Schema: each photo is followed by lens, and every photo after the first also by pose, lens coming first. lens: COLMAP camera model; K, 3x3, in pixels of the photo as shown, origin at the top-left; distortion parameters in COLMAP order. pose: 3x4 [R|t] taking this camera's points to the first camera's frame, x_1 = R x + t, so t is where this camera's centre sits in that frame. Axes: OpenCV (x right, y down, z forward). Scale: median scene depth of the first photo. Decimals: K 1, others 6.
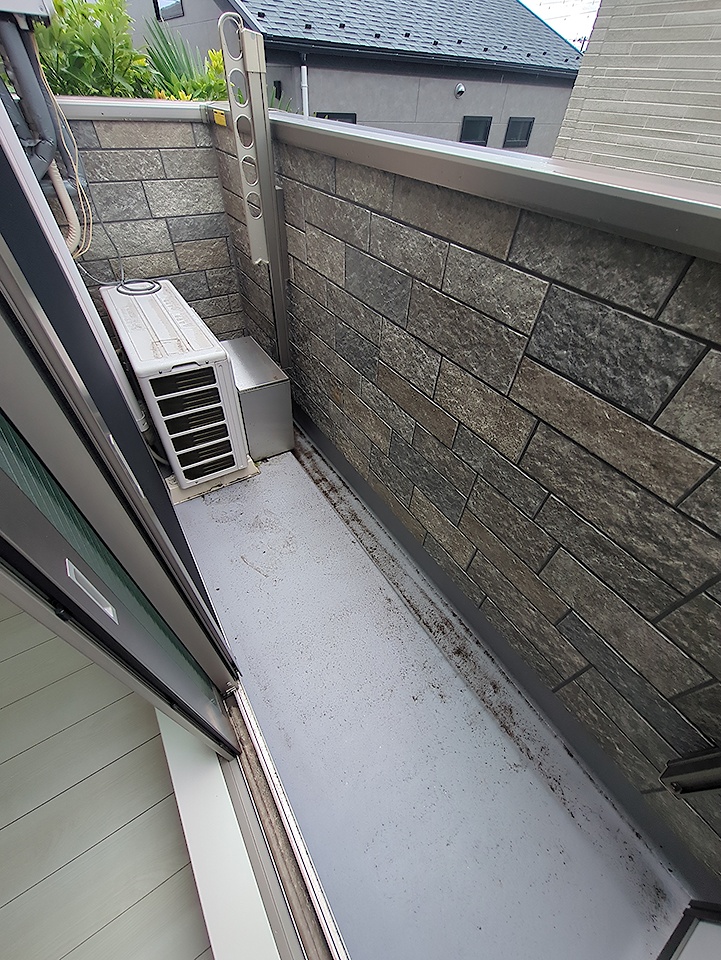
lens RADIAL K [[377.6, 0, 362.0], [0, 377.6, 479.3], [0, 0, 1]] dist [-0.000246, -0.000185]
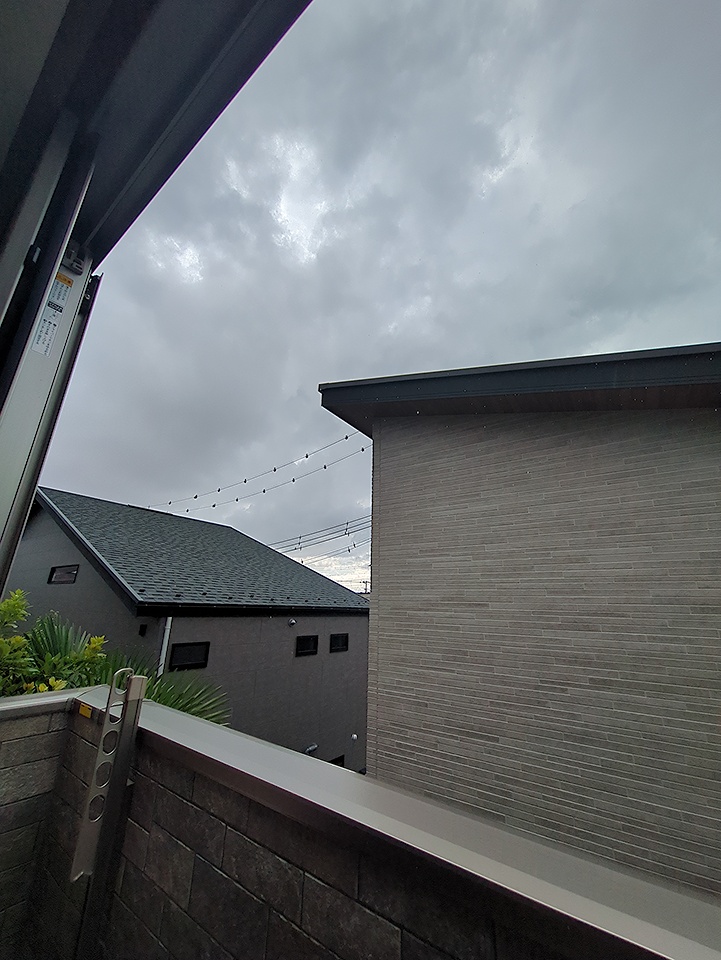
lens RADIAL K [[377.6, 0, 361.5], [0, 377.6, 482.2], [0, 0, 1]] dist [-0.000246, -0.000185]
pose [[0.937831, 0.092327, 0.334588, -0.046085], [0.259946, 0.451953, -0.853327, -0.095651], [-0.230004, 0.887251, 0.399855, -0.271639]]
